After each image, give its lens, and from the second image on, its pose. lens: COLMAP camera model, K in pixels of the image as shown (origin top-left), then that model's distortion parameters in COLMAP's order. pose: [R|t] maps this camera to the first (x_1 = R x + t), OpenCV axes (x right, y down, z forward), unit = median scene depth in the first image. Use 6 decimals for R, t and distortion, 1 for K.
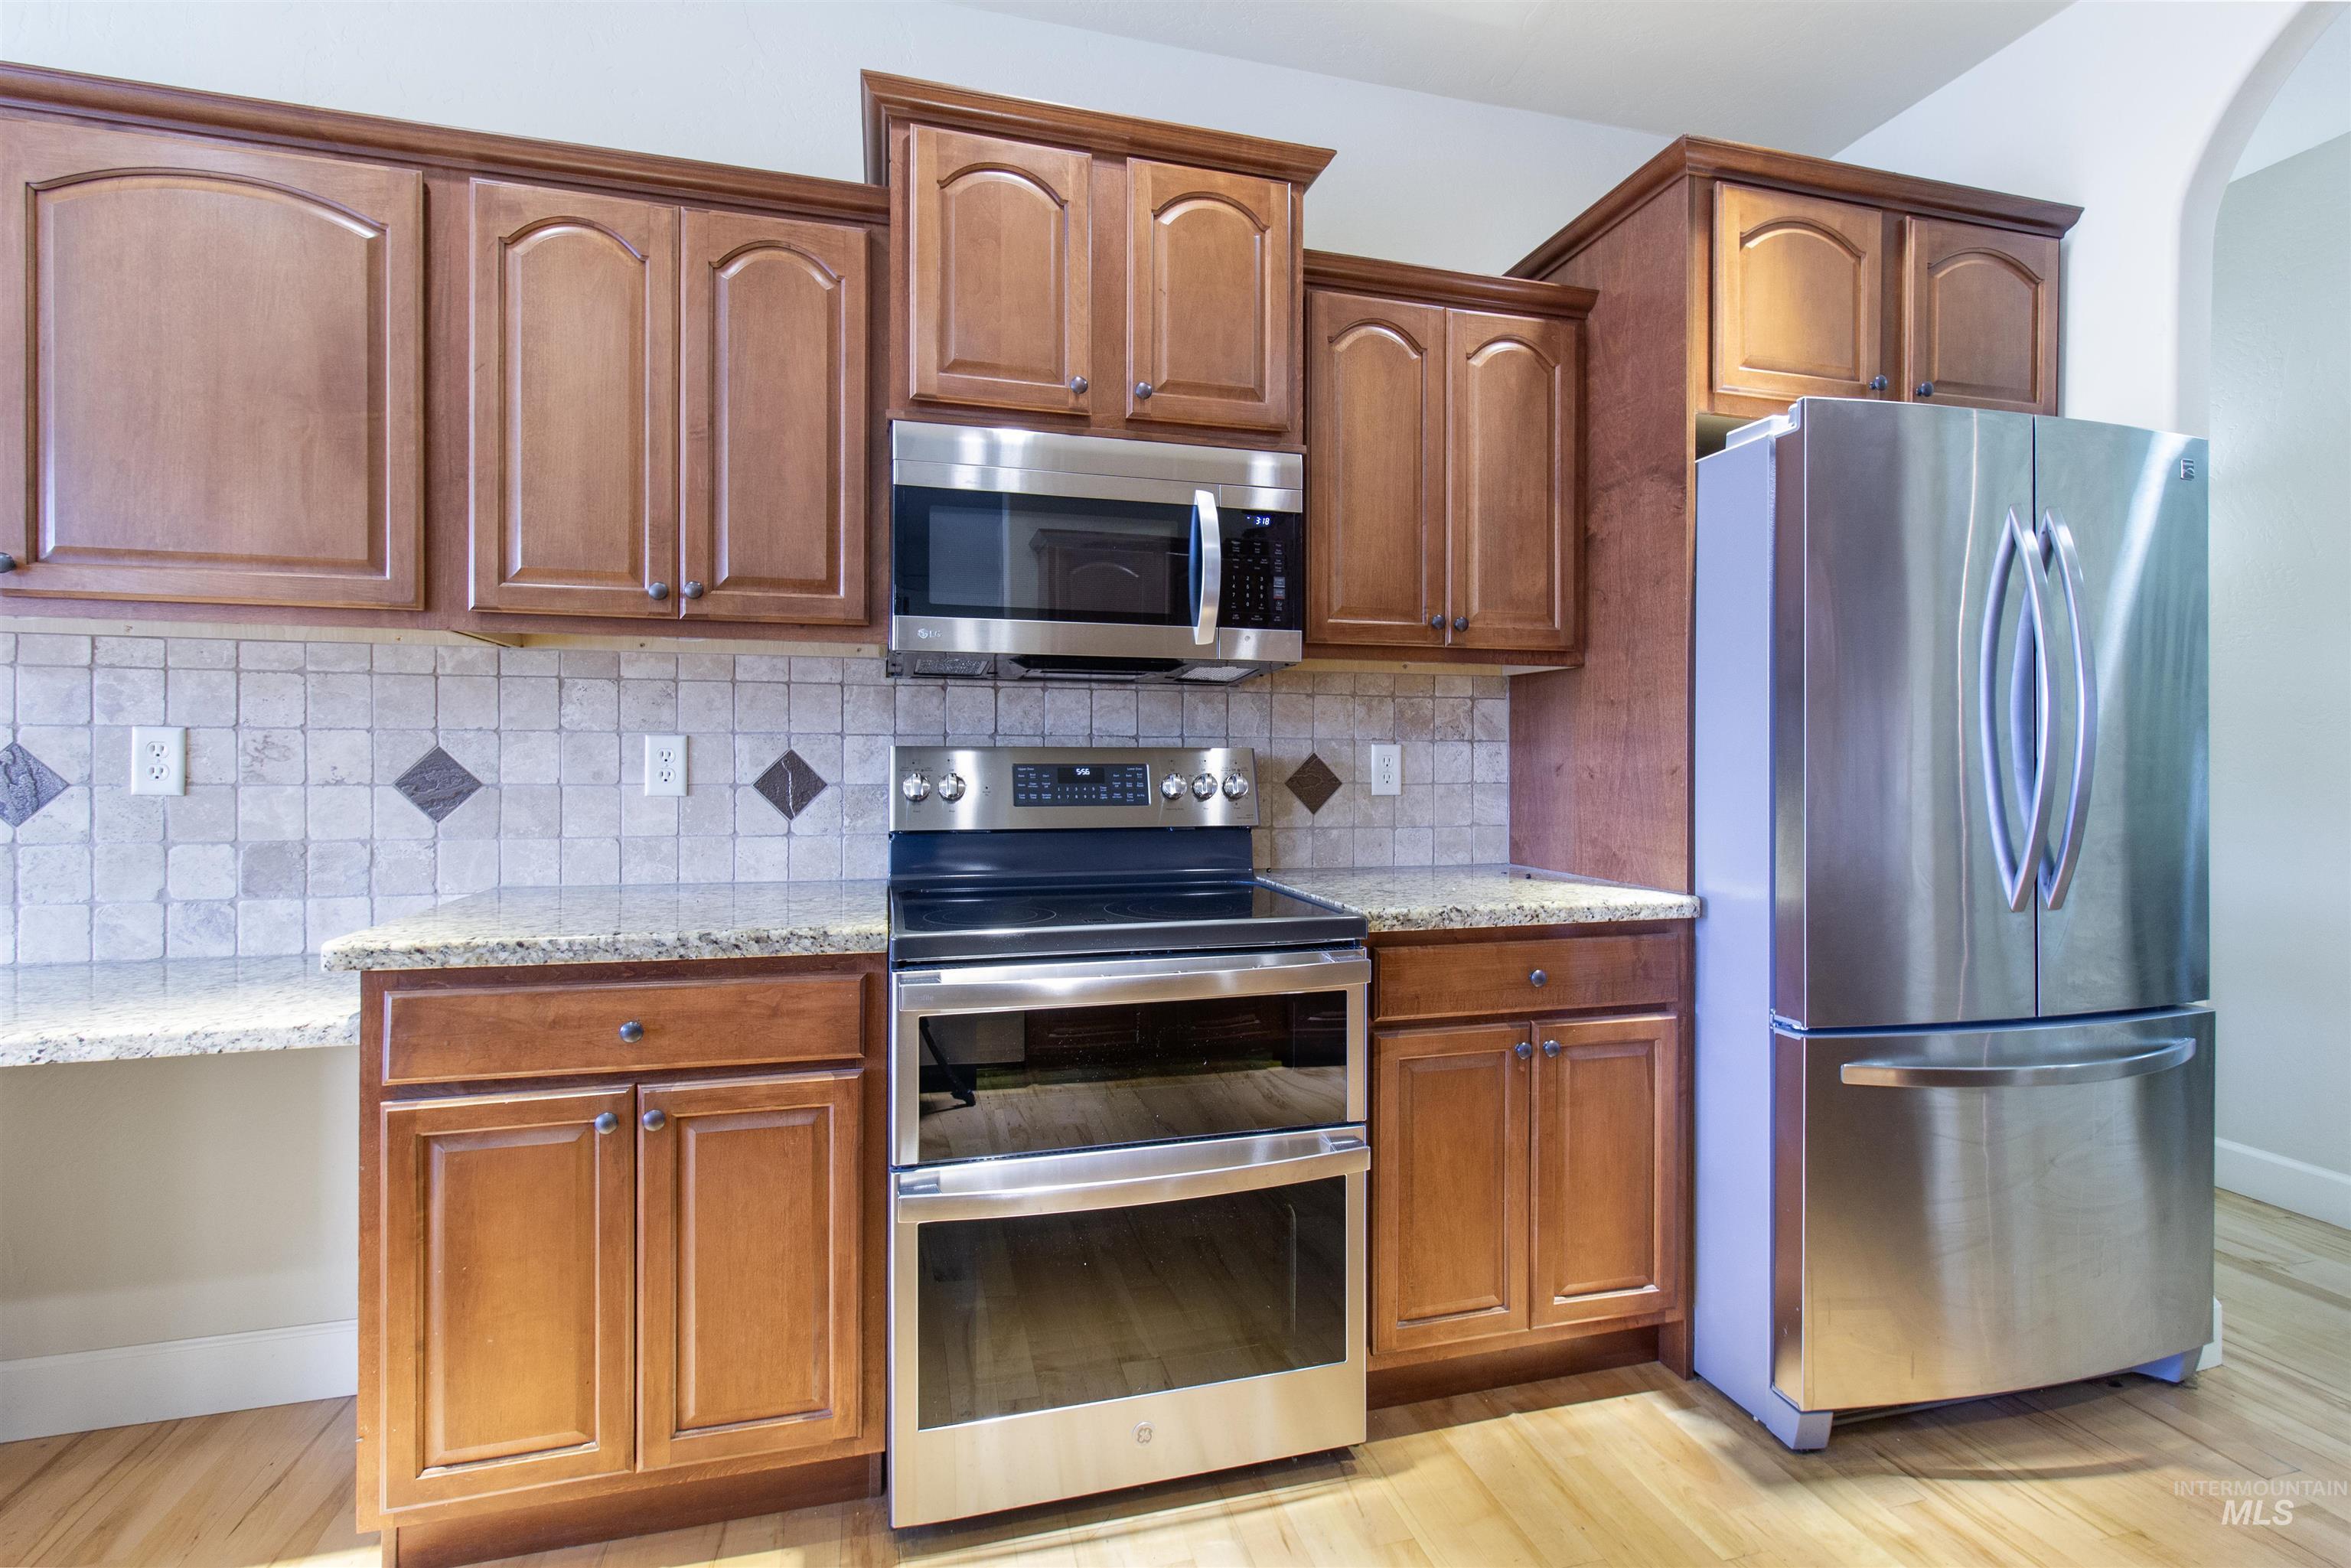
lens RADIAL K [[1089.1, 0, 1185.7], [0, 1089.1, 763.4], [0, 0, 1]] dist [0.003382, -0.000916]
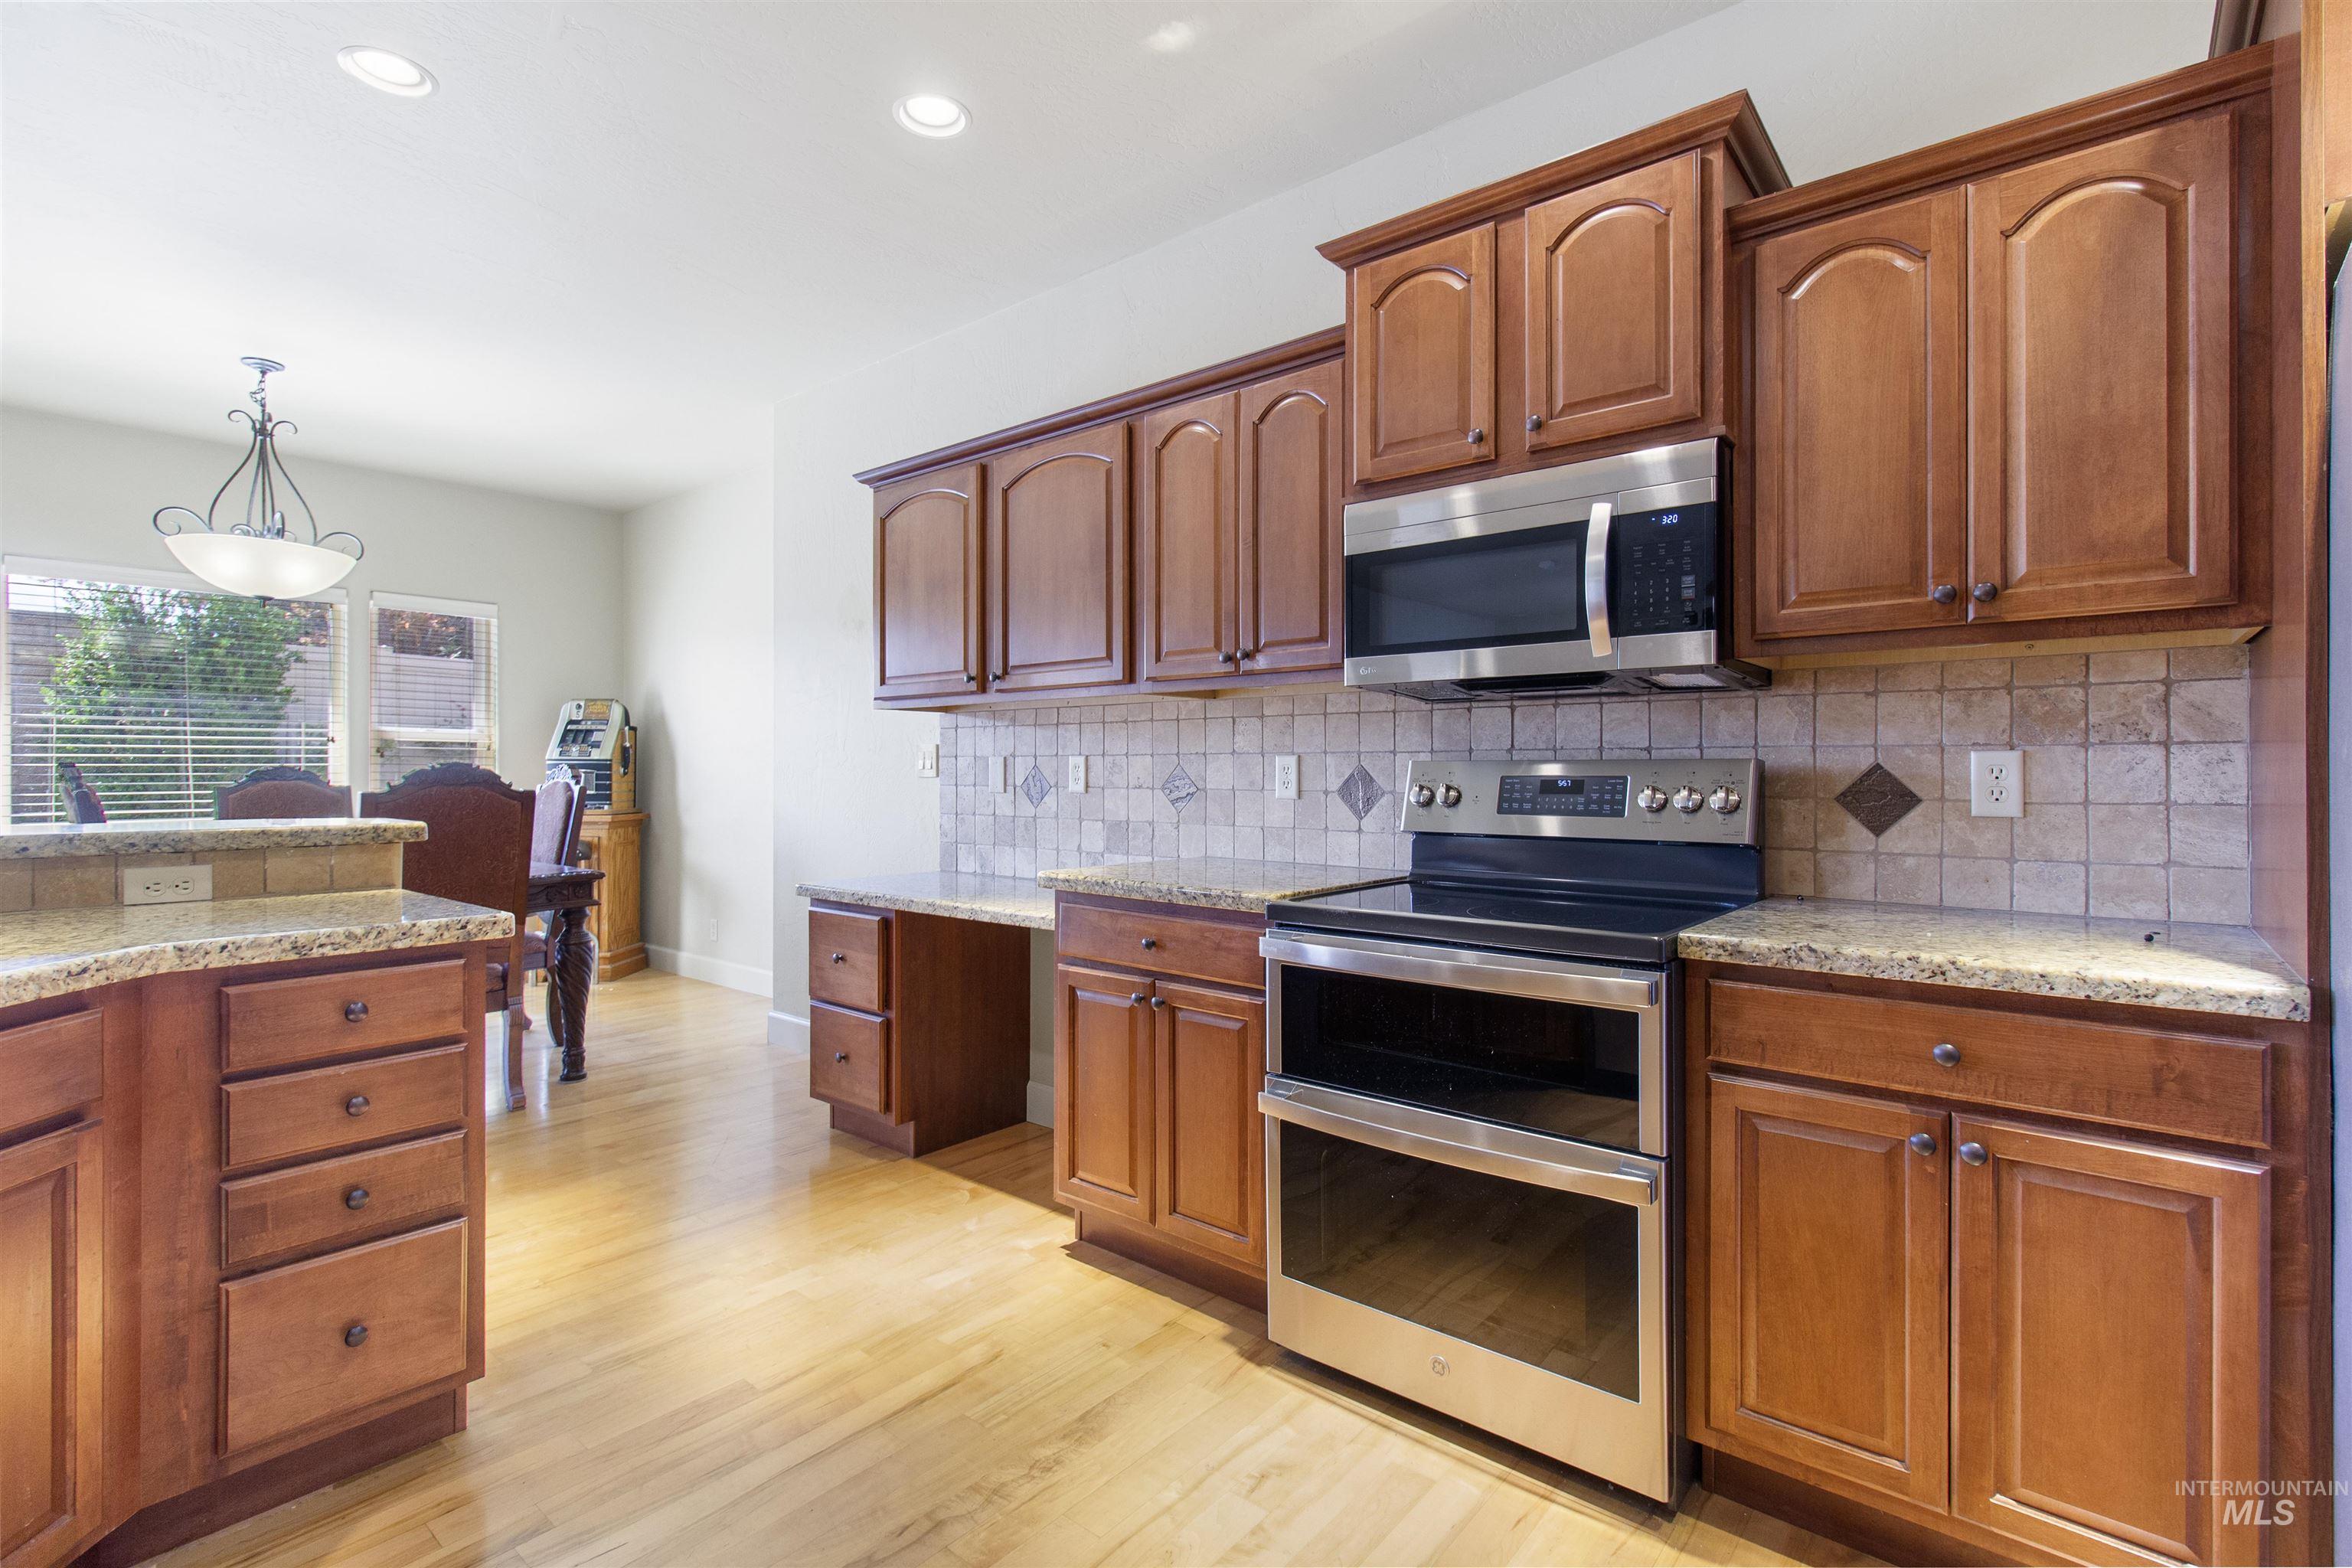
lens RADIAL K [[1089.6, 0, 1192.0], [0, 1089.6, 776.1], [0, 0, 1]] dist [0.003382, -0.000916]
pose [[0.564860, 0.000103, -0.825187, 0.633455], [-0.001697, 0.999998, -0.001037, 0.002779], [0.825185, 0.001986, 0.564859, 0.124278]]
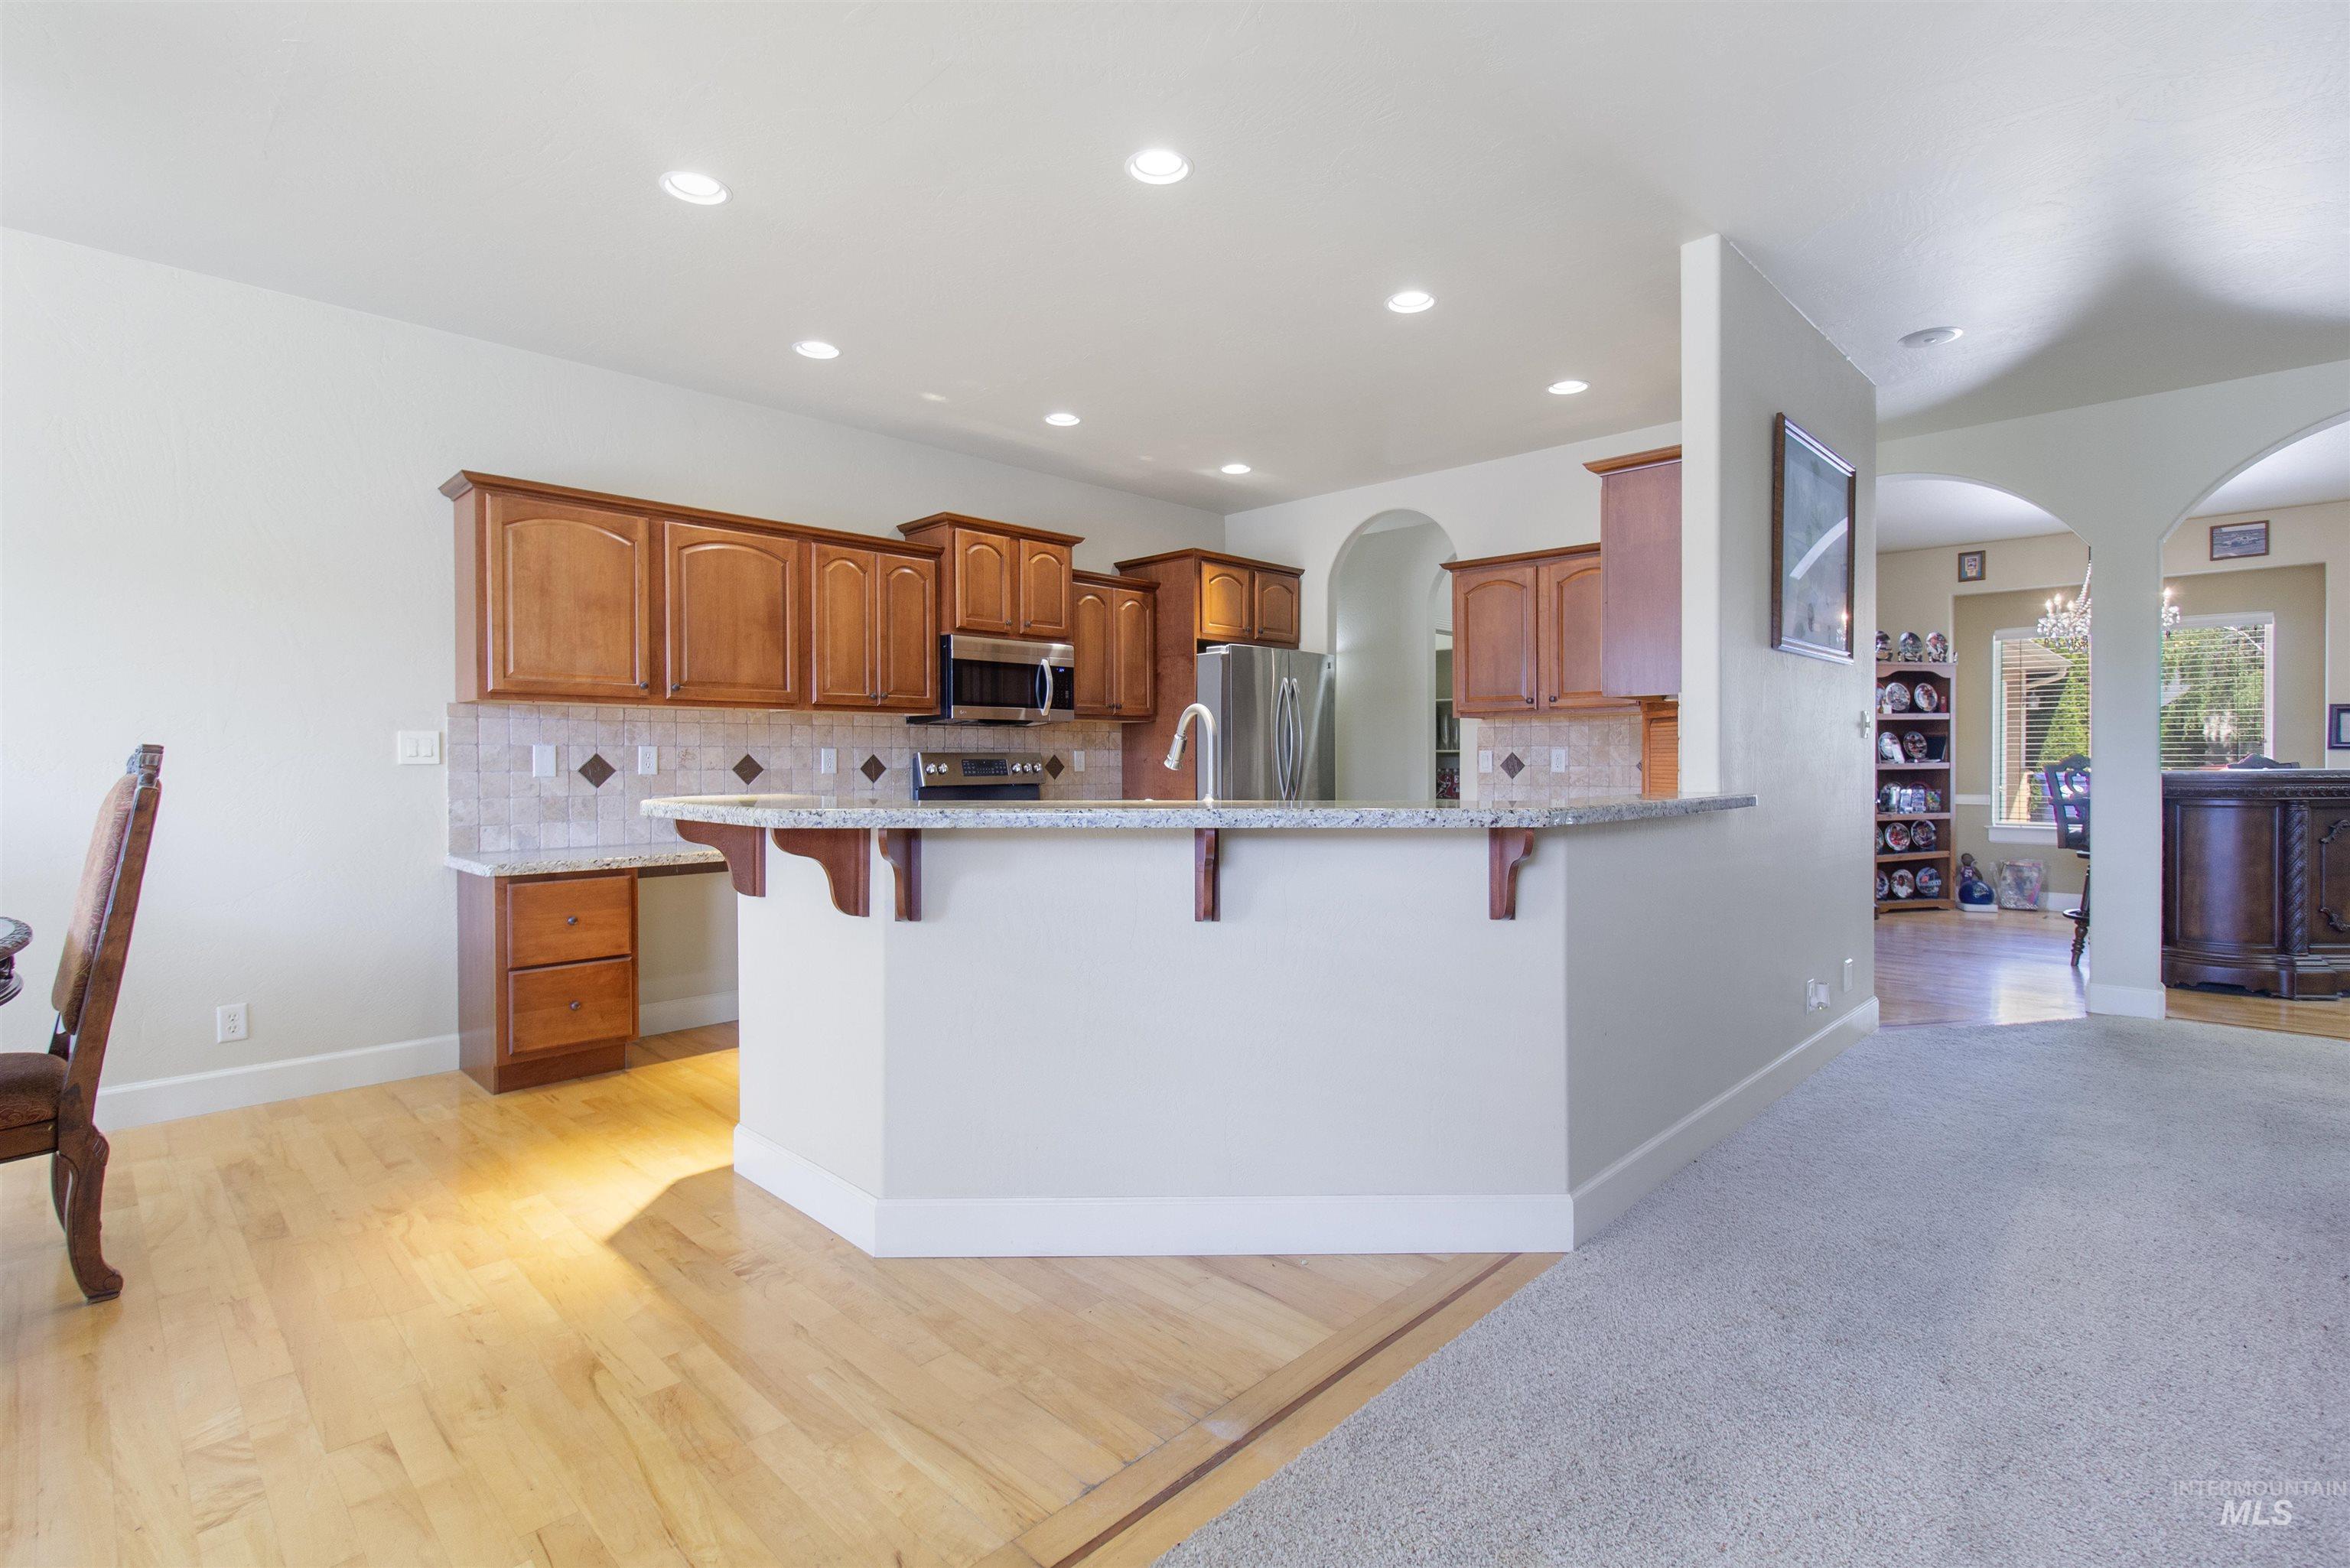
lens RADIAL K [[1088.6, 0, 1181.0], [0, 1088.6, 770.2], [0, 0, 1]] dist [0.003382, -0.000916]
pose [[0.866103, -0.012168, 0.499718, -1.067352], [0.008275, 0.999916, 0.010006, 0.004906], [-0.499798, -0.004531, 0.866130, -1.563106]]
